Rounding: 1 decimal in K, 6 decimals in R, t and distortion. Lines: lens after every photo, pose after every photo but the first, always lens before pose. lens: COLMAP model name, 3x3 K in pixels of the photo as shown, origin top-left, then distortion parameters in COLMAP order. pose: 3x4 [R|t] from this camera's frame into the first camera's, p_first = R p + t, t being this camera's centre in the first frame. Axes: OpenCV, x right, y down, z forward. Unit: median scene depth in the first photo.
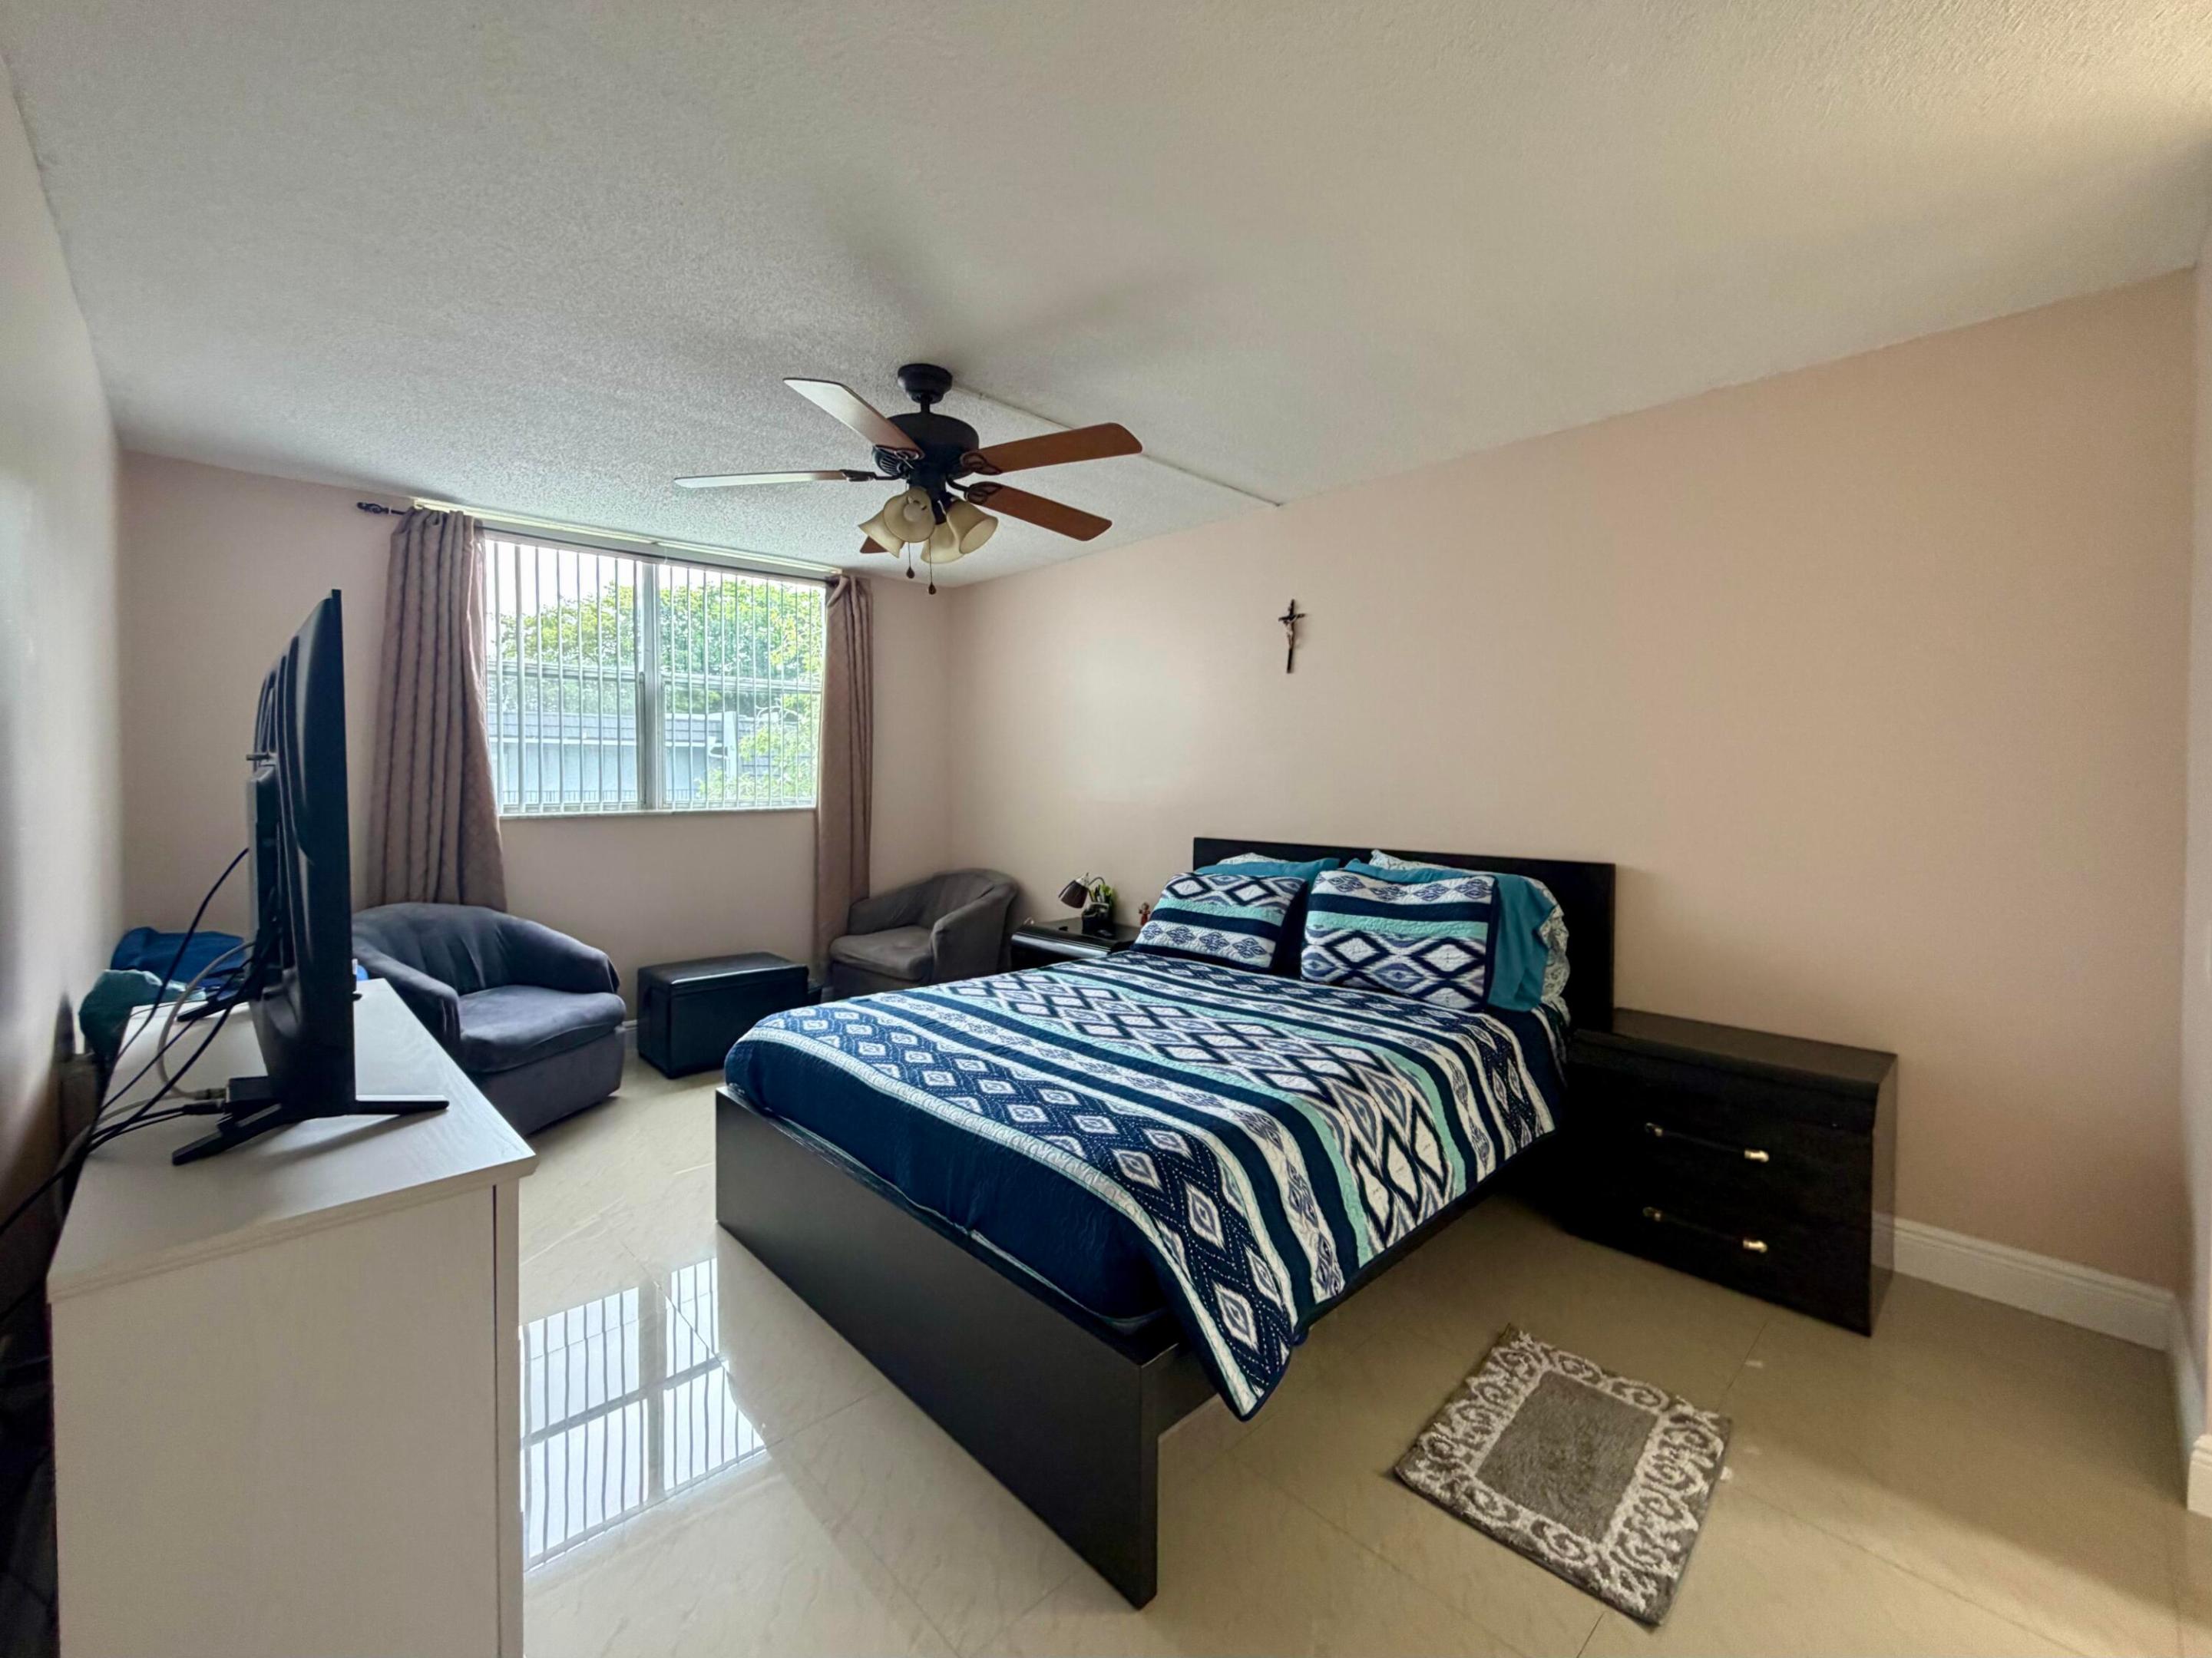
lens RADIAL K [[895.4, 0, 1082.5], [0, 895.4, 839.0], [0, 0, 1]] dist [-0.007392, 0.000035]
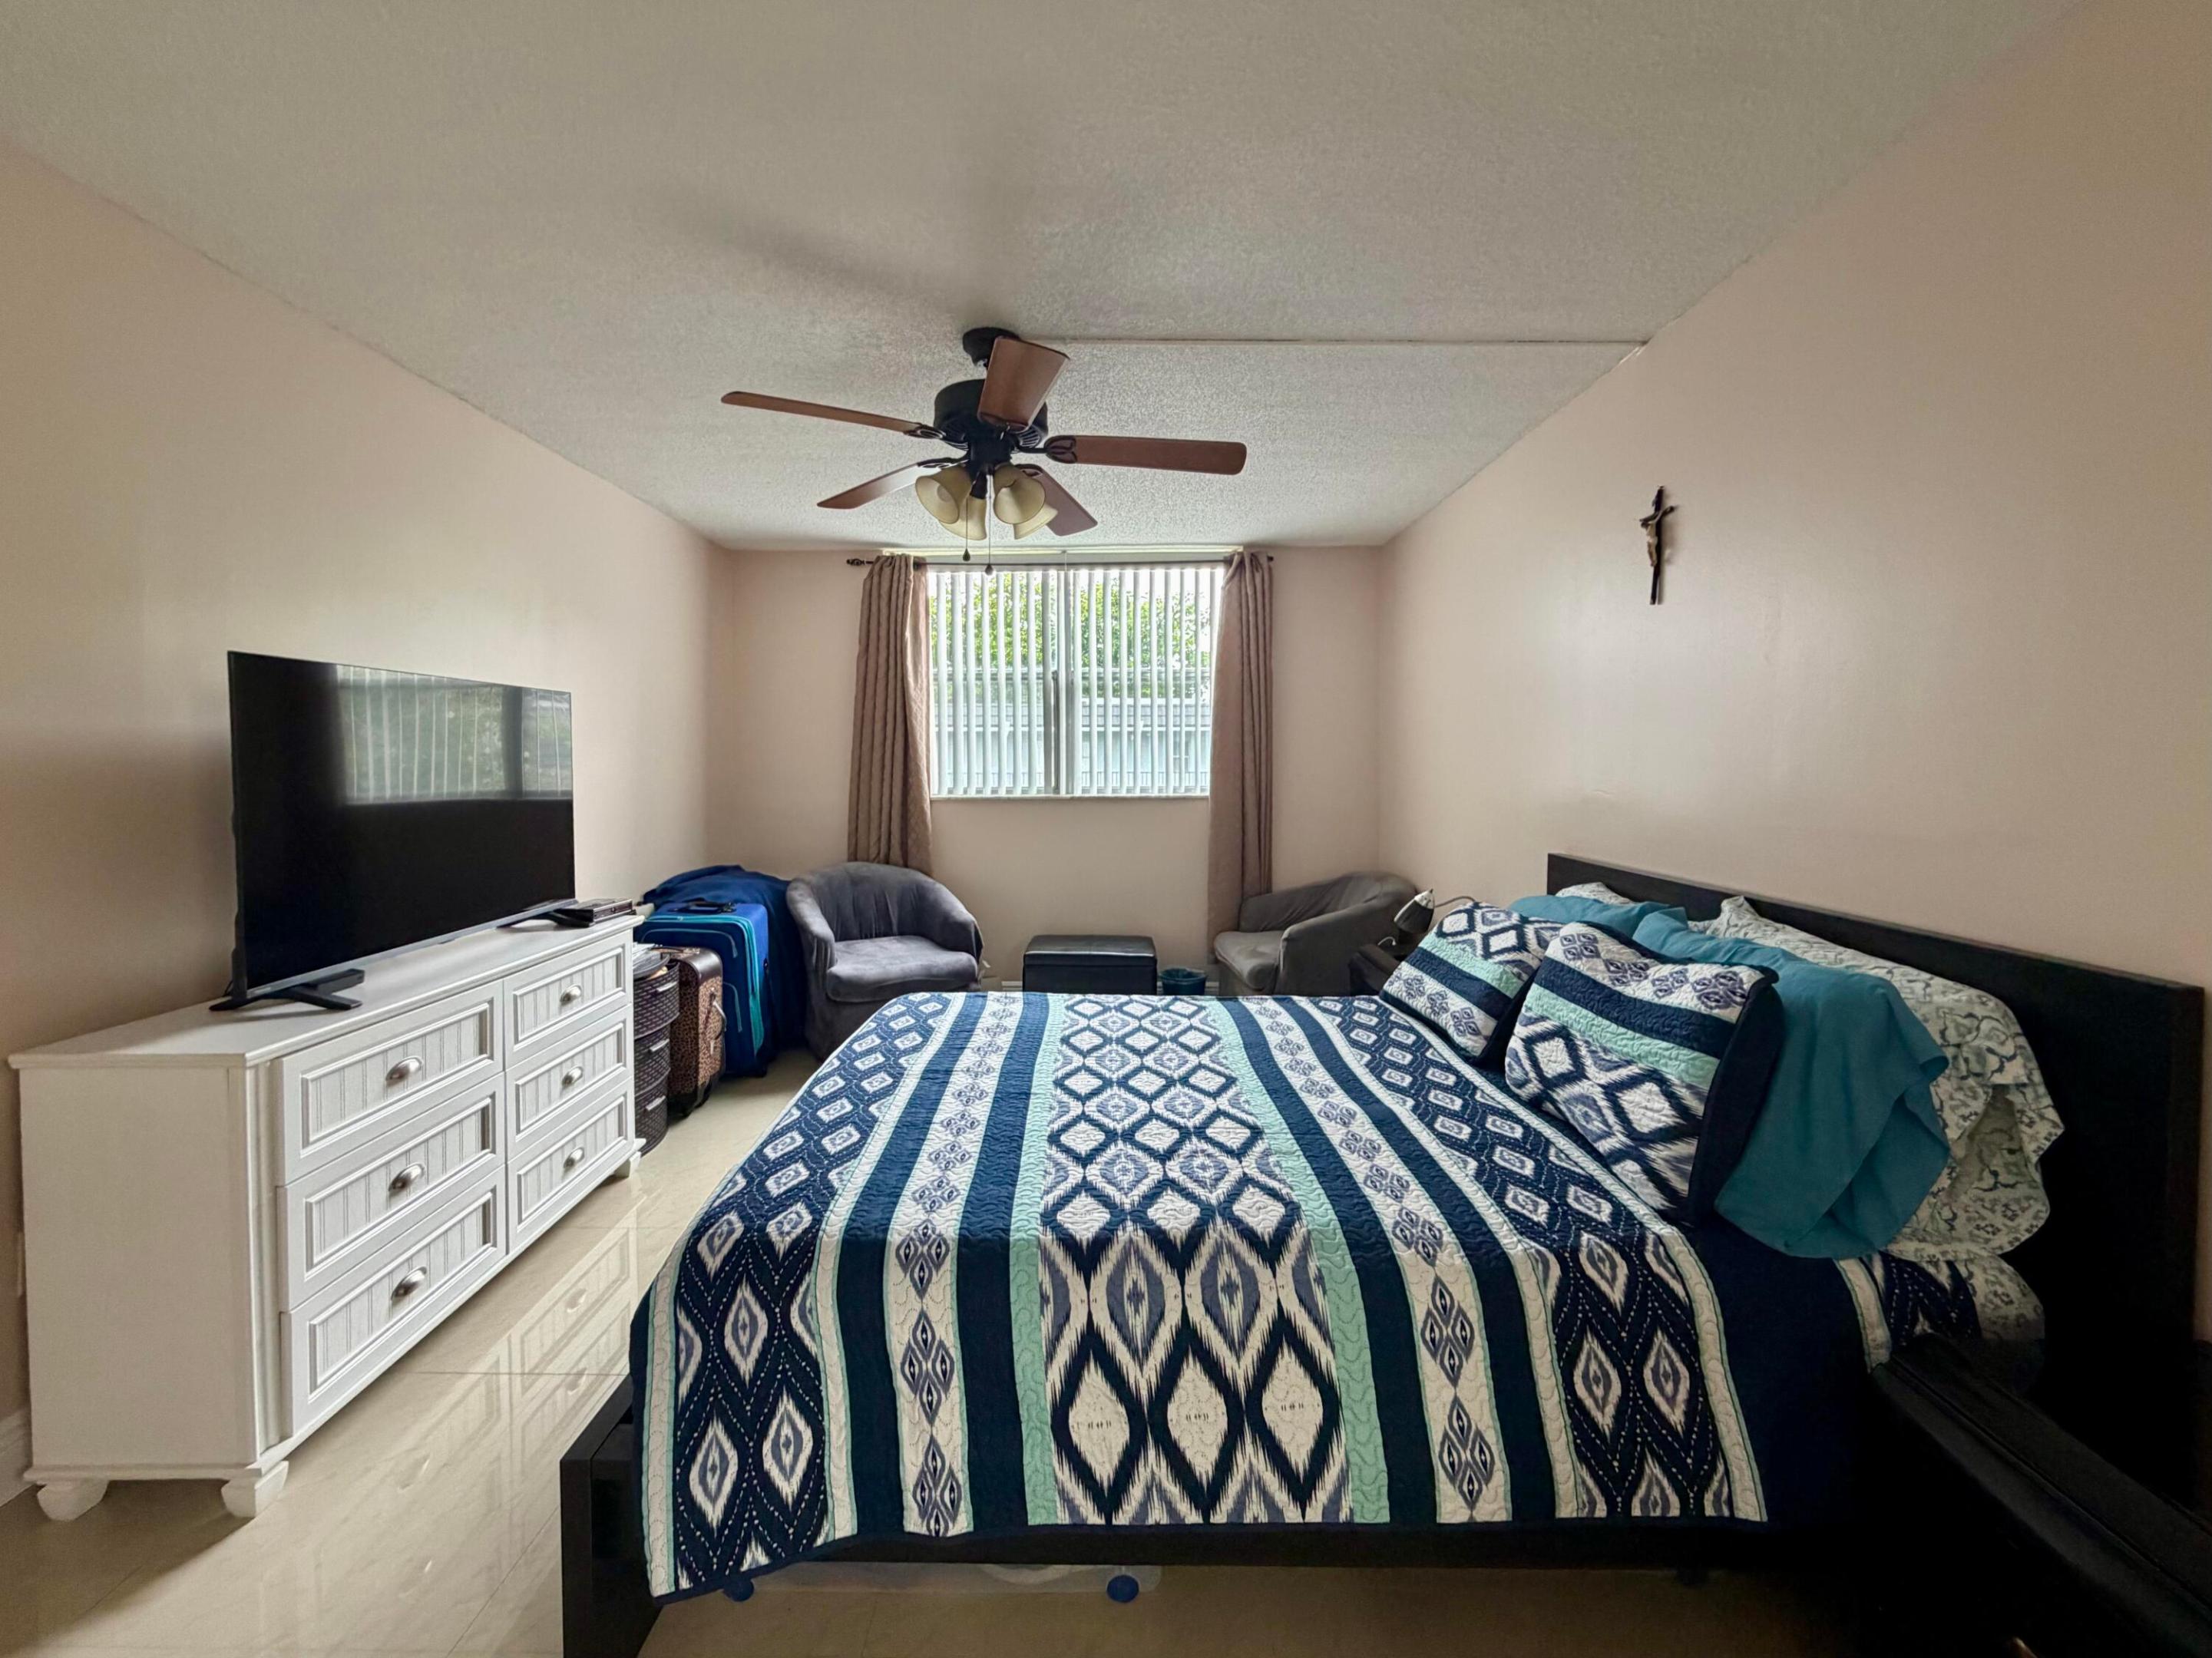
lens RADIAL K [[909.9, 0, 1142.1], [0, 909.9, 822.8], [0, 0, 1]] dist [-0.000075, 0.000276]
pose [[0.729747, 0.045102, -0.682228, 0.504729], [-0.044159, 0.998848, 0.018799, -0.033491], [0.682290, 0.016408, 0.730897, 0.349295]]
